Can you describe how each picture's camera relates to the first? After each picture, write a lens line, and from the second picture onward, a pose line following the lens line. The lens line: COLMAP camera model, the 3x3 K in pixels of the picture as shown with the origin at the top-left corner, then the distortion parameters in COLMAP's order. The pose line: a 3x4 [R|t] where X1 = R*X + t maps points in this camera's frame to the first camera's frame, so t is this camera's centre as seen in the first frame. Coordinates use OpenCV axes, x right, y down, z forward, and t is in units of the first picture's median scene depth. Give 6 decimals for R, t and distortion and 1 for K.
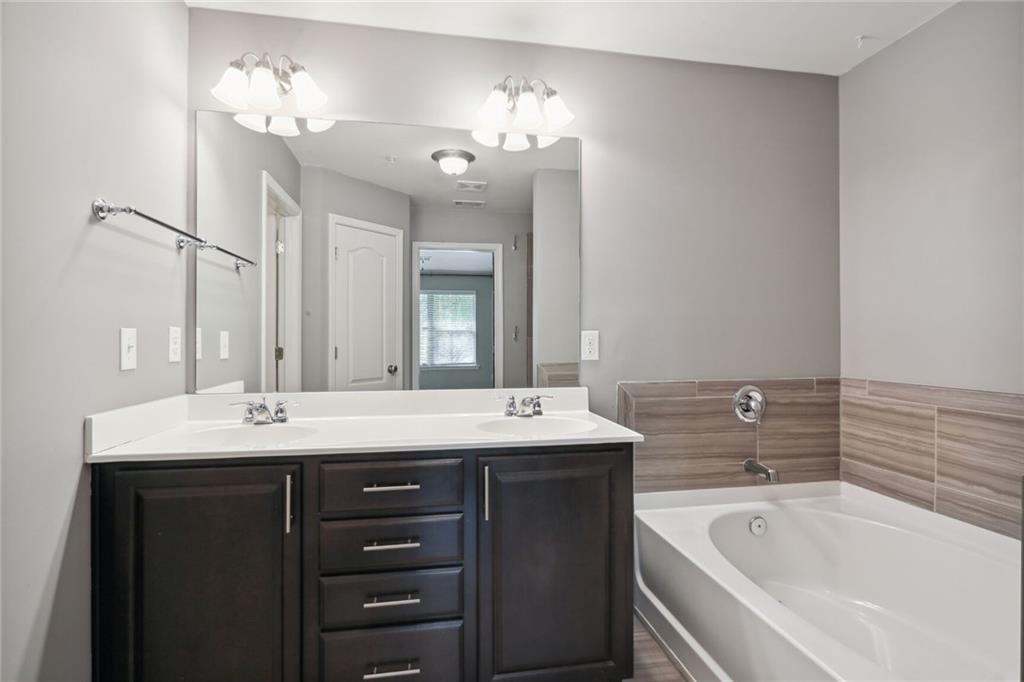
lens RADIAL K [[502.1, 0, 512.5], [0, 502.1, 333.4], [0, 0, 1]] dist [-0.004648, -0.000251]
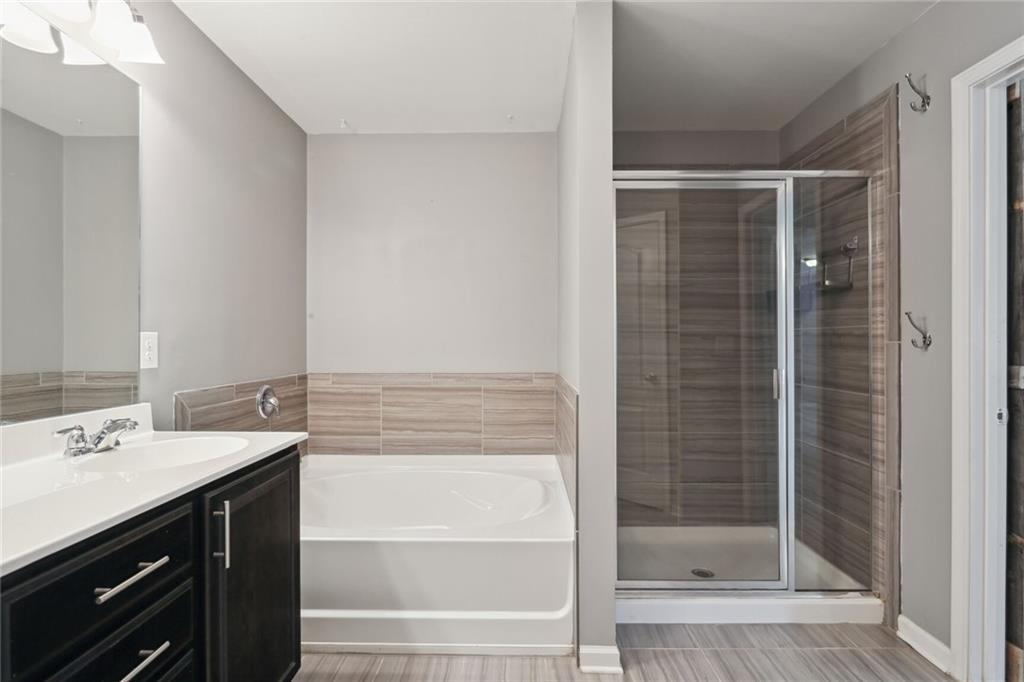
lens RADIAL K [[490.8, 0, 508.6], [0, 490.8, 340.1], [0, 0, 1]] dist [-0.005152, 0.000753]
pose [[0.197543, 0.006722, 0.980271, -0.498815], [-0.008969, 0.999947, -0.005049, 0.006830], [-0.980253, -0.007794, 0.197593, 0.279811]]
